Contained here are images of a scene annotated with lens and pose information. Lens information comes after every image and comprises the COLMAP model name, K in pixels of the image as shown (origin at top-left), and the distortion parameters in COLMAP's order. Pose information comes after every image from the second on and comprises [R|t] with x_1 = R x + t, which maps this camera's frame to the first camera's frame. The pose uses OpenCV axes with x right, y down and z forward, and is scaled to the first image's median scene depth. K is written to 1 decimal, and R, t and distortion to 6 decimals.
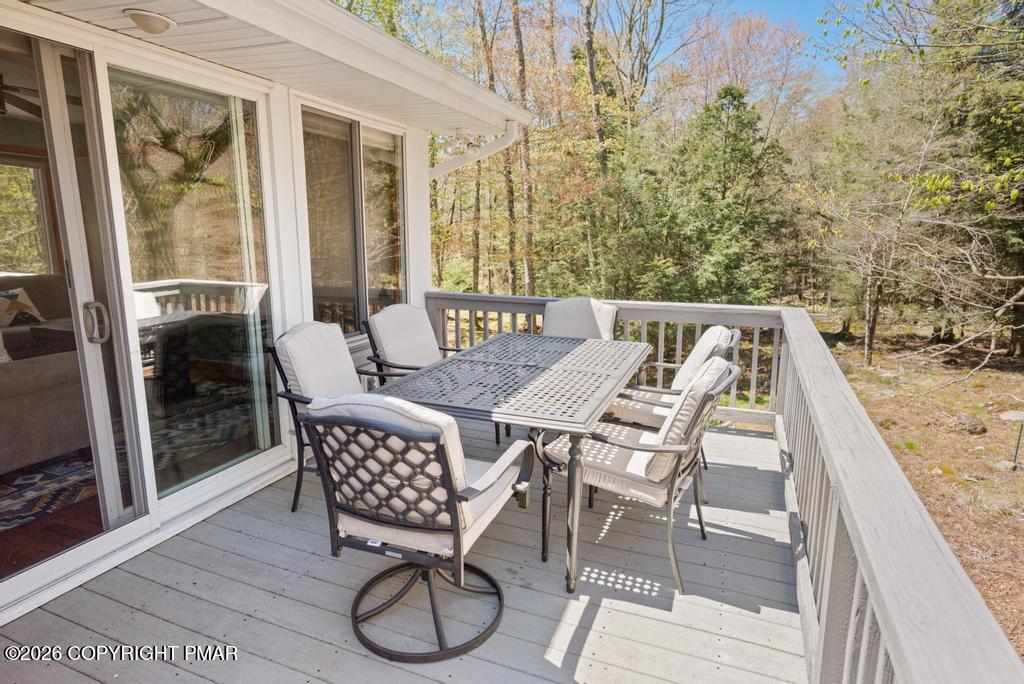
lens RADIAL K [[593.4, 0, 537.8], [0, 593.4, 337.3], [0, 0, 1]] dist [0.025255, -0.000784]
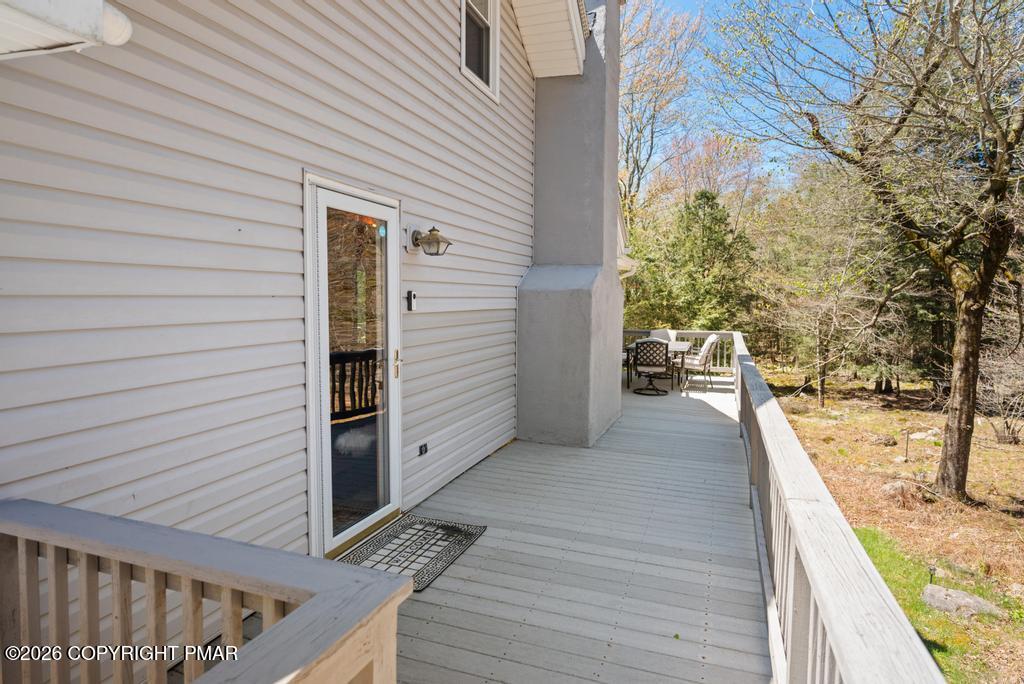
lens RADIAL K [[589.4, 0, 511.3], [0, 589.4, 330.3], [0, 0, 1]] dist [-0.002260, -0.000538]
pose [[0.999926, 0.005009, -0.011122, -0.095550], [-0.006374, 0.991968, -0.126329, 0.045942], [0.010400, 0.126390, 0.991926, -0.270179]]
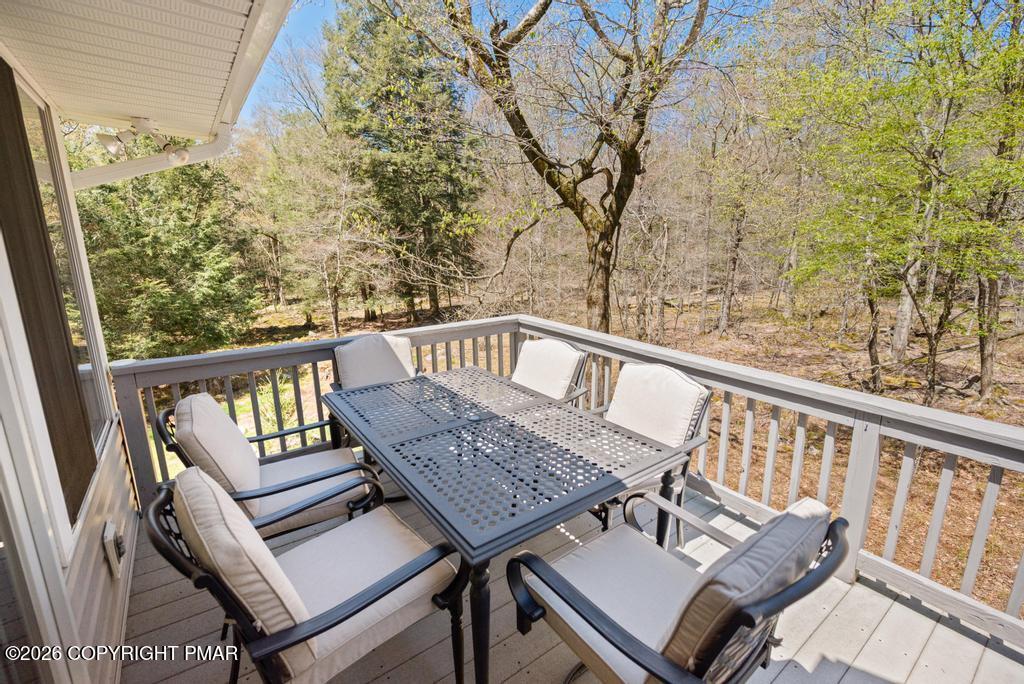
lens RADIAL K [[447.6, 0, 512.0], [0, 447.6, 342.0], [0, 0, 1]] dist [-0.001686, -0.000349]
pose [[0.561145, -0.188005, 0.806084, -0.059630], [0.158496, 0.980248, 0.118291, -0.016829], [-0.812401, 0.061382, 0.579859, 0.066531]]
